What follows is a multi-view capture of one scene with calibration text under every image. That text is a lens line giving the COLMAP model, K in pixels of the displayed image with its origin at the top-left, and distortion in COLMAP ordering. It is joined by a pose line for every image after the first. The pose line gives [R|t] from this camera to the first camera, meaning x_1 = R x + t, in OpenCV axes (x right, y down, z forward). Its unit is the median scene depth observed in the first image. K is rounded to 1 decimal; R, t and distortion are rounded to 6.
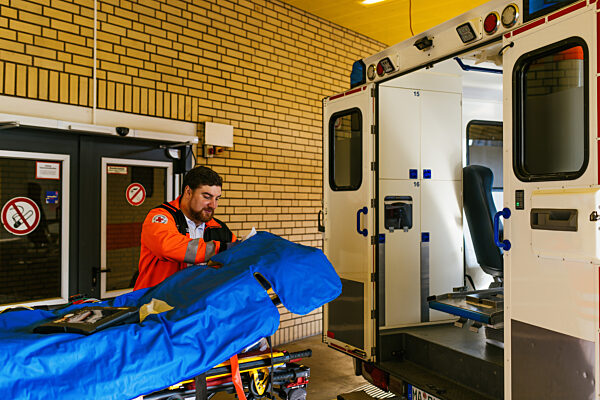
lens RADIAL K [[404.0, 0, 287.1], [0, 404.0, 200.6], [0, 0, 1]] dist [-0.005457, -0.001932]
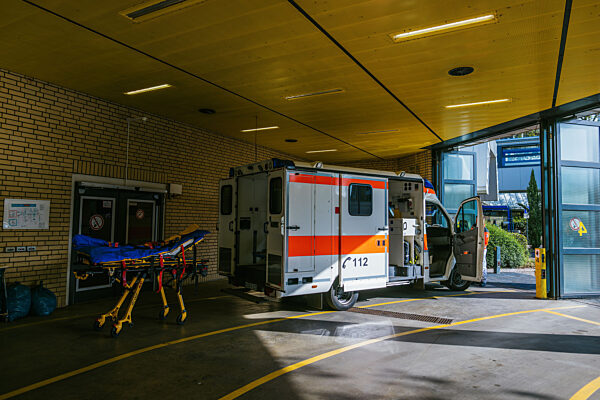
lens RADIAL K [[404.0, 0, 287.1], [0, 404.0, 200.6], [0, 0, 1]] dist [-0.005457, -0.001932]
pose [[0.984704, 0.025084, 0.172421, 0.078064], [-0.018043, 0.998943, -0.042280, -0.012884], [-0.173299, 0.038522, 0.984116, -1.776348]]
